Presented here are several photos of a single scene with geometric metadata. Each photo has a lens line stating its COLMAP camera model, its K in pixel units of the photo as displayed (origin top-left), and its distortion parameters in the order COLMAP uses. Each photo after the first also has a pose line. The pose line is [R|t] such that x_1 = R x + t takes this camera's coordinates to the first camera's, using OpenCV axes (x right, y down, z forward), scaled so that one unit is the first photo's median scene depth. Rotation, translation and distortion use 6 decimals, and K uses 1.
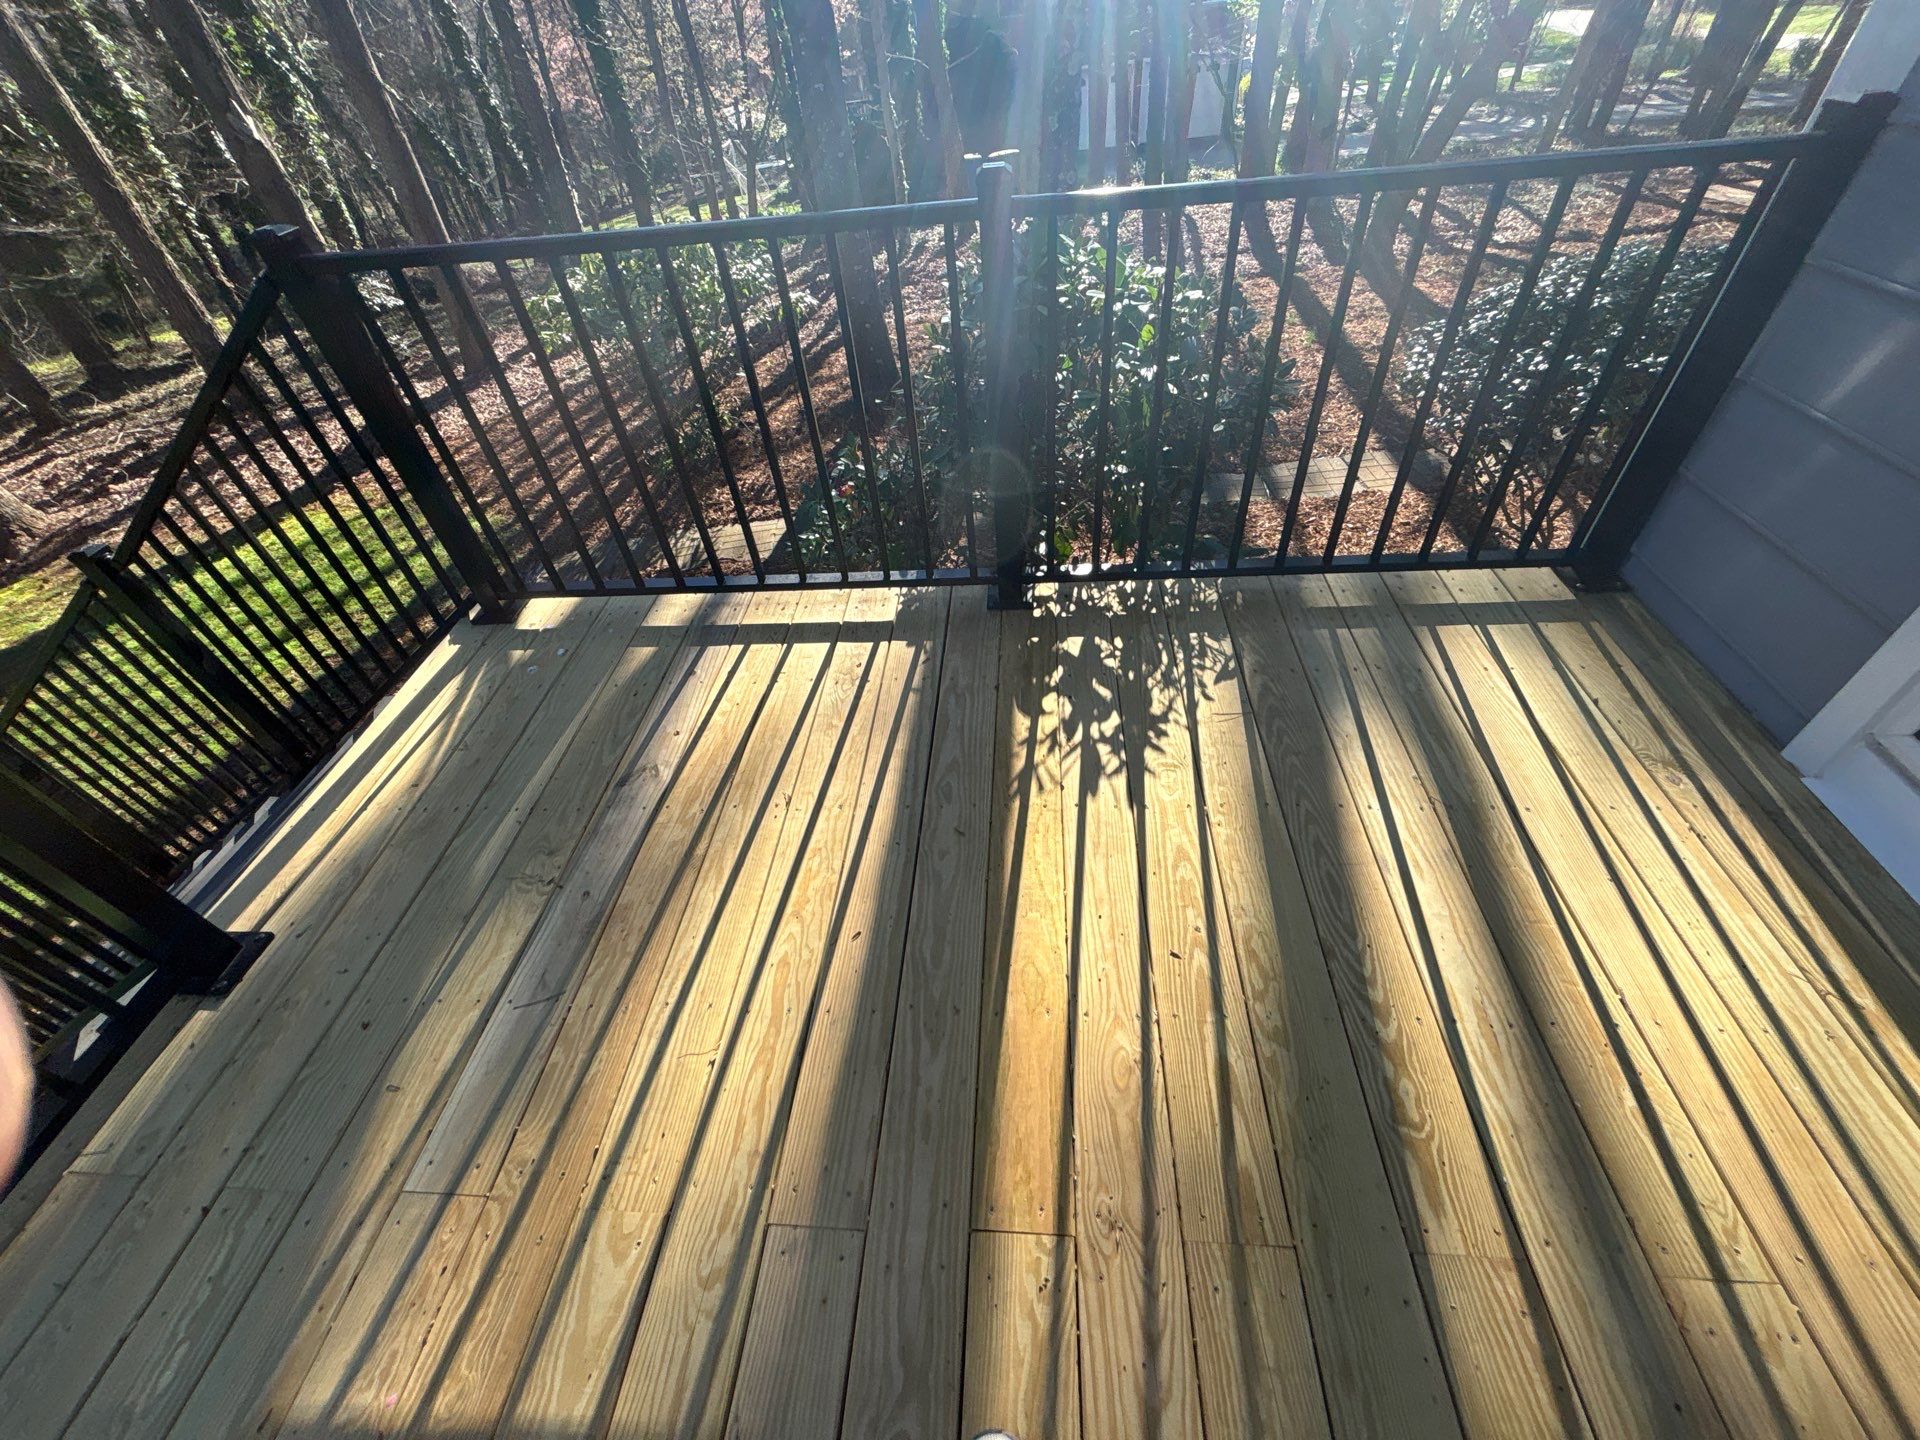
lens RADIAL K [[772.5, 0, 967.8], [0, 772.5, 721.9], [0, 0, 1]] dist [-0.000215, -0.000635]
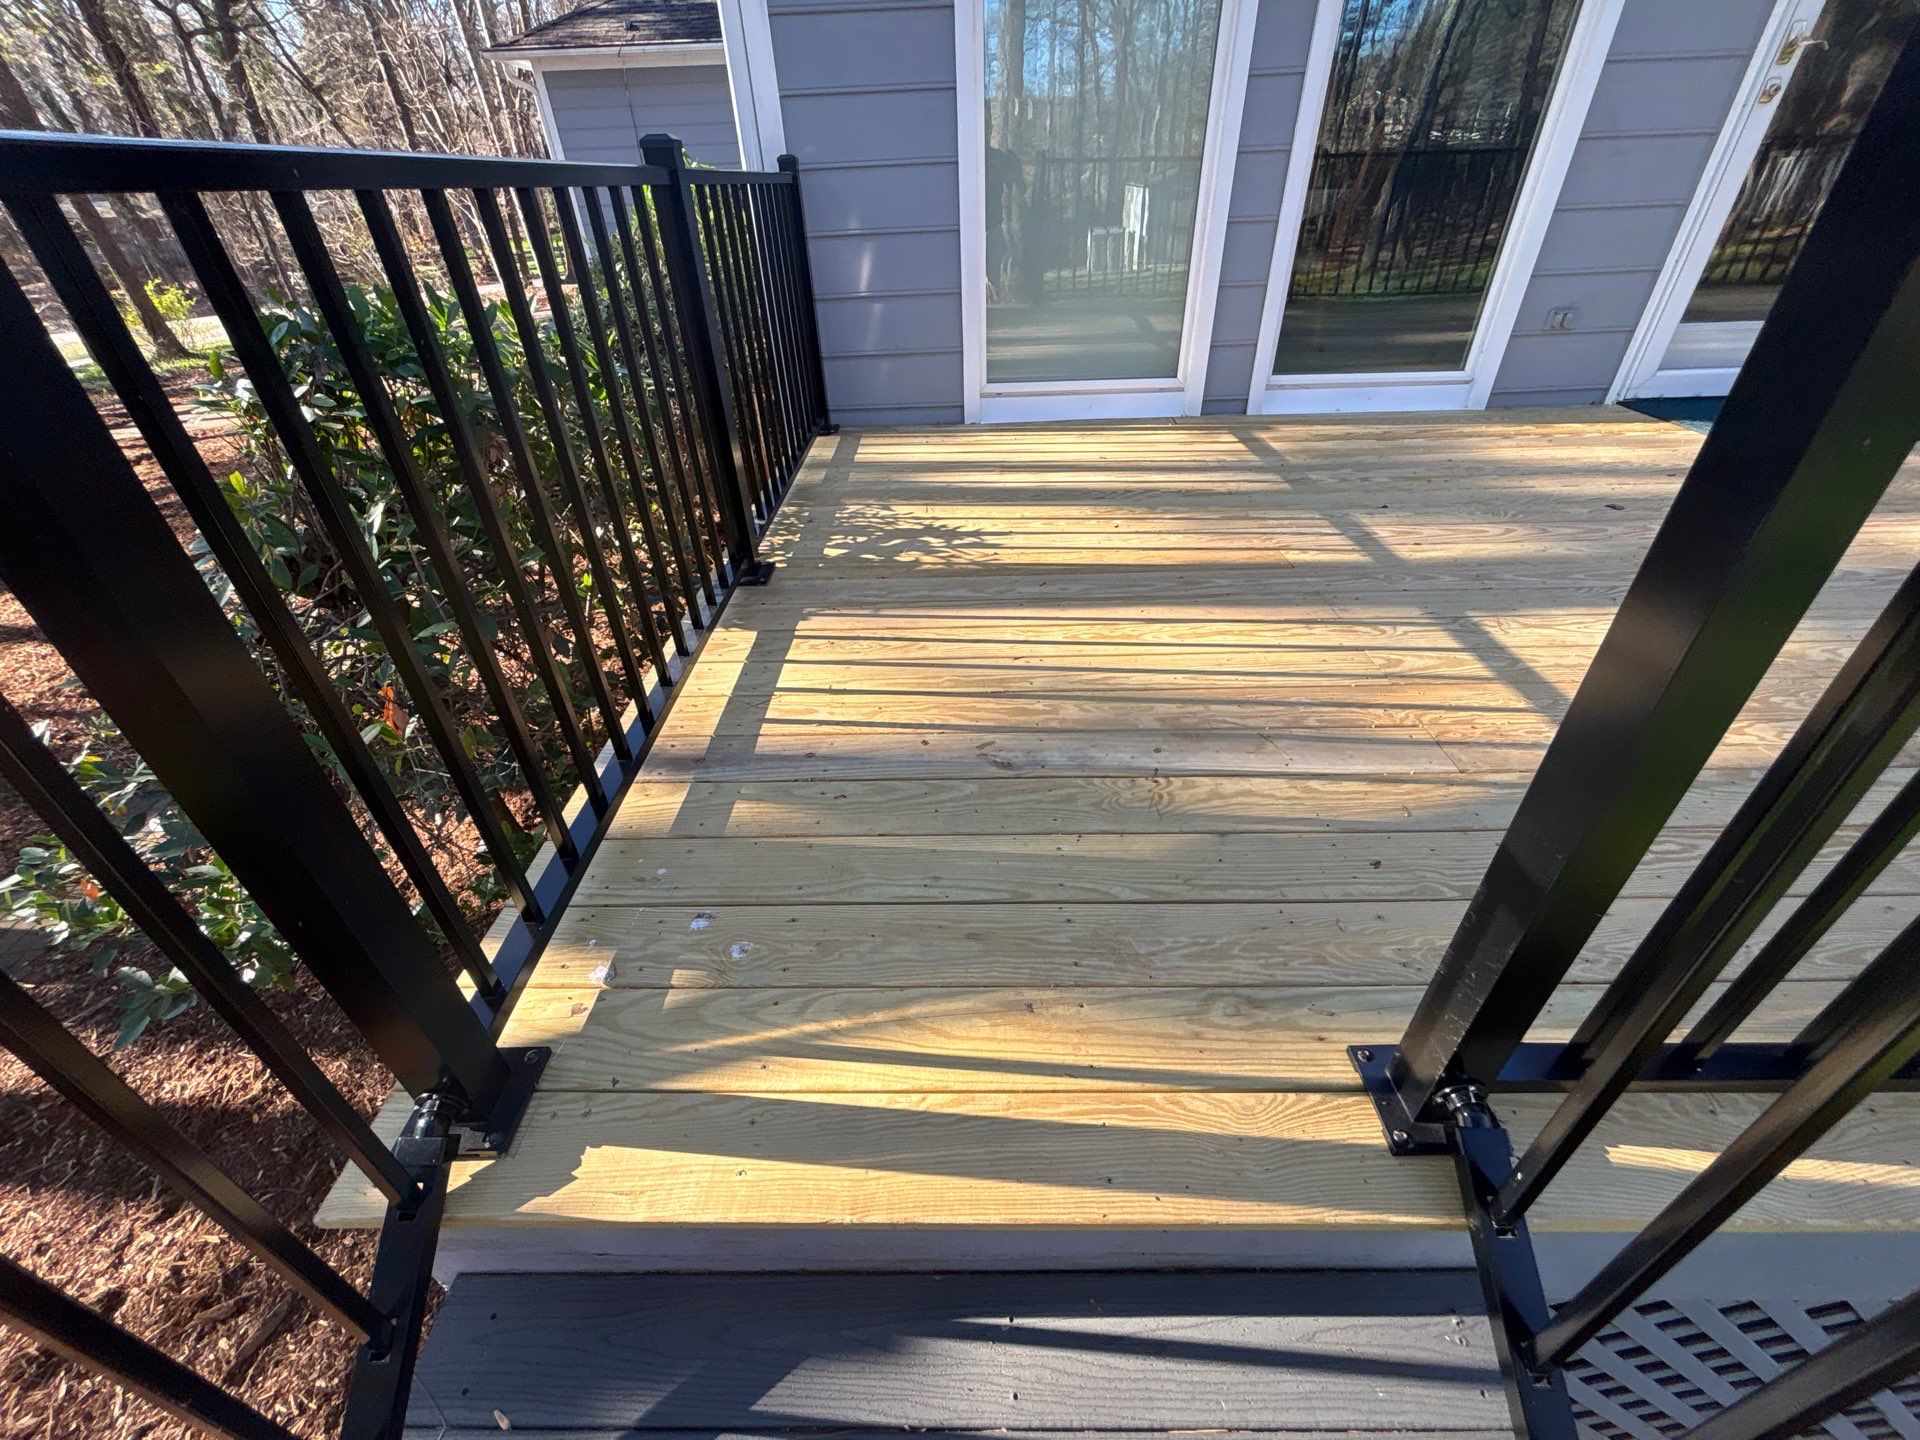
lens RADIAL K [[772.5, 0, 958.2], [0, 772.5, 713.4], [0, 0, 1]] dist [-0.000215, -0.000635]
pose [[-0.054657, -0.502609, 0.862784, -0.991319], [0.722598, 0.576420, 0.381566, -0.266327], [-0.689105, 0.644301, 0.331679, 0.644674]]
